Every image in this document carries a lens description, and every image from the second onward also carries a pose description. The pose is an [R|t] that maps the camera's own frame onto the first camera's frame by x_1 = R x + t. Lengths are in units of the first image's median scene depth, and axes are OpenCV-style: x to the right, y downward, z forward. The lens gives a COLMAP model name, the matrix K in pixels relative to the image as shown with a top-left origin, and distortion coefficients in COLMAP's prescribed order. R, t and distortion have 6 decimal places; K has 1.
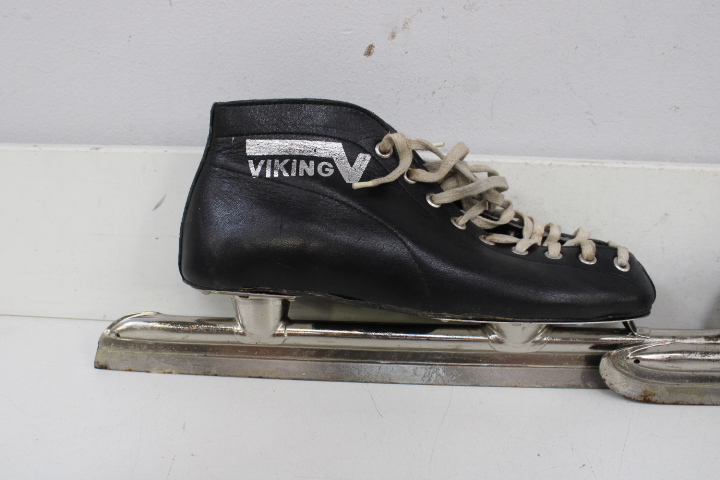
lens RADIAL K [[674.9, 0, 360.0], [0, 674.9, 240.0], [0, 0, 1]] dist [-0.151483, 0.145021]
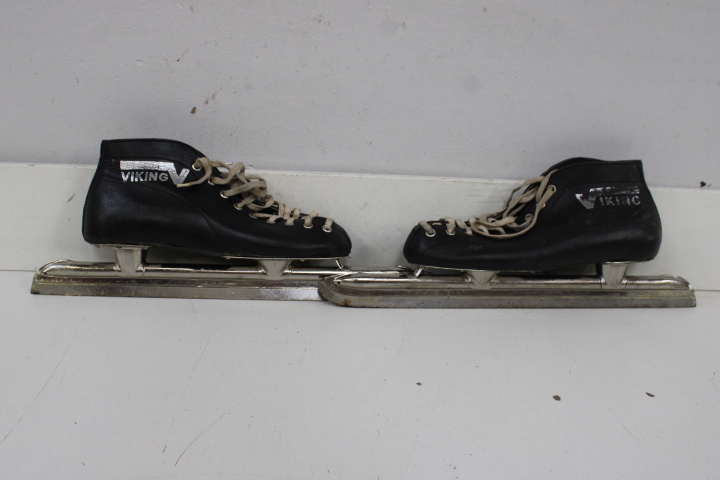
lens RADIAL K [[674.9, 0, 360.0], [0, 674.9, 240.0], [0, 0, 1]] dist [-0.151483, 0.145021]
pose [[0.991960, -0.004742, 0.126466, 0.240519], [0.008821, 0.999458, -0.031714, 0.124640], [-0.126247, 0.032574, 0.991464, -0.837129]]
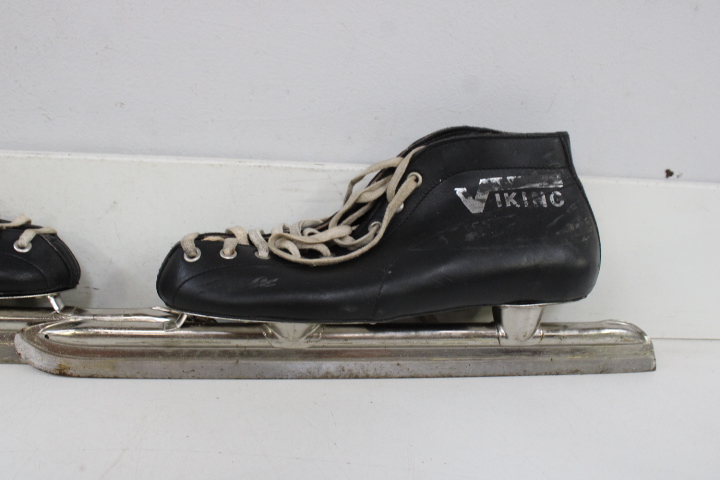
lens RADIAL K [[674.9, 0, 360.0], [0, 674.9, 240.0], [0, 0, 1]] dist [-0.151483, 0.145021]
pose [[0.986581, -0.002303, 0.163258, 0.738772], [0.006000, 0.999737, -0.022156, 0.052364], [-0.163164, 0.022838, 0.986335, -0.141351]]
